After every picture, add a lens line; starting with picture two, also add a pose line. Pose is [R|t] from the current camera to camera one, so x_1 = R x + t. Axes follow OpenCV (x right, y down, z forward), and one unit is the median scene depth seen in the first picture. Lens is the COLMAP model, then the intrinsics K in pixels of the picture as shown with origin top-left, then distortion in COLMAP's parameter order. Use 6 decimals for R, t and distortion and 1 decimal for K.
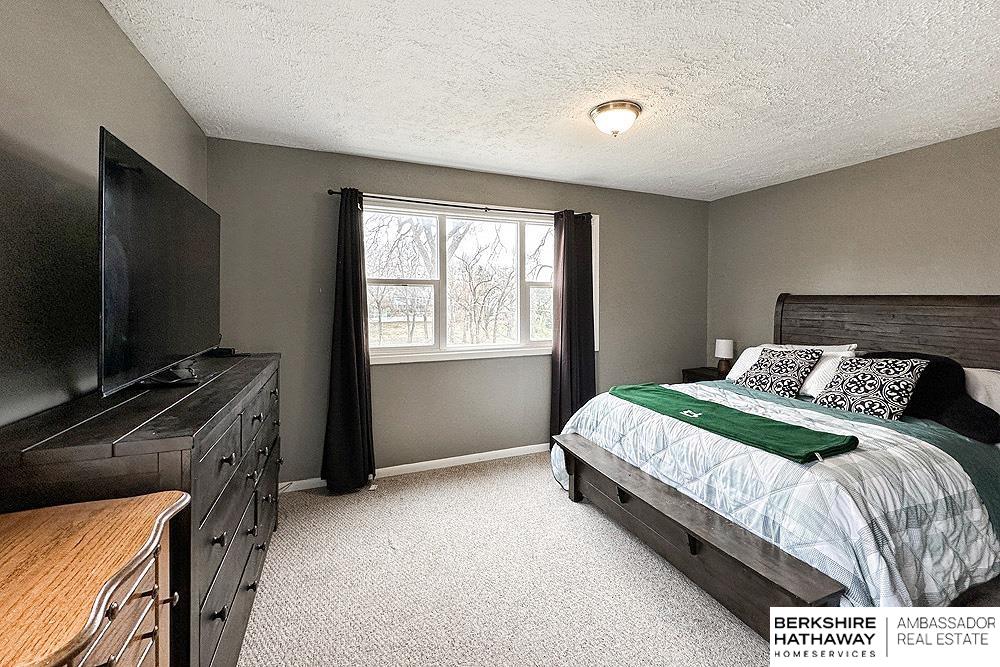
lens RADIAL K [[404.2, 0, 501.6], [0, 404.2, 304.5], [0, 0, 1]] dist [-0.001593, 0.000131]
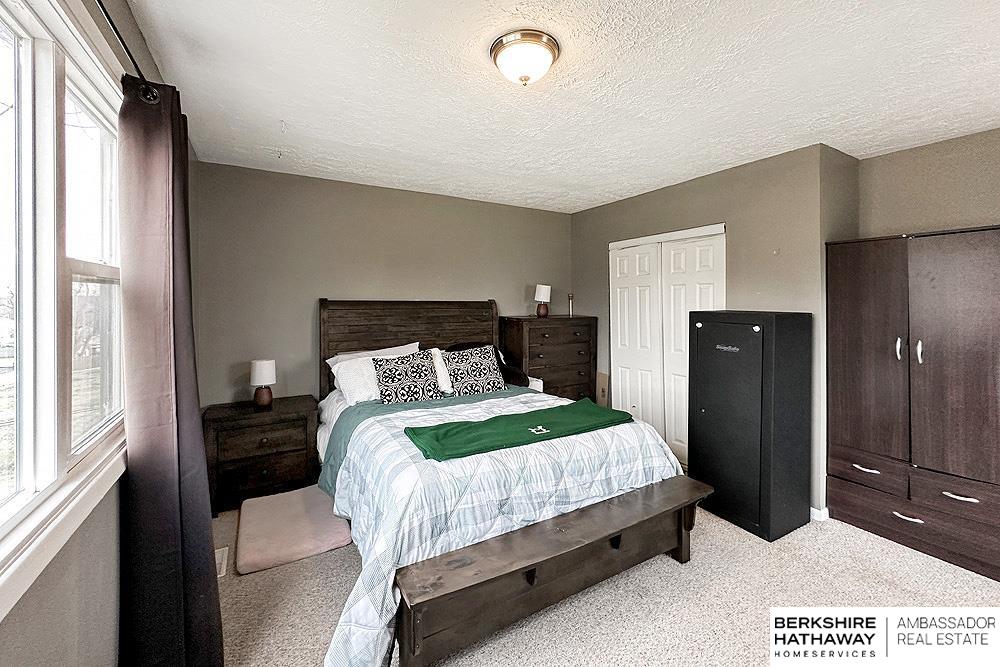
lens RADIAL K [[404.2, 0, 501.6], [0, 404.2, 304.5], [0, 0, 1]] dist [-0.001593, 0.000131]
pose [[-0.135973, -0.014924, 0.990600, -0.354045], [0.015616, 0.999730, 0.017205, -0.031330], [-0.990589, 0.017808, -0.135703, 0.950812]]
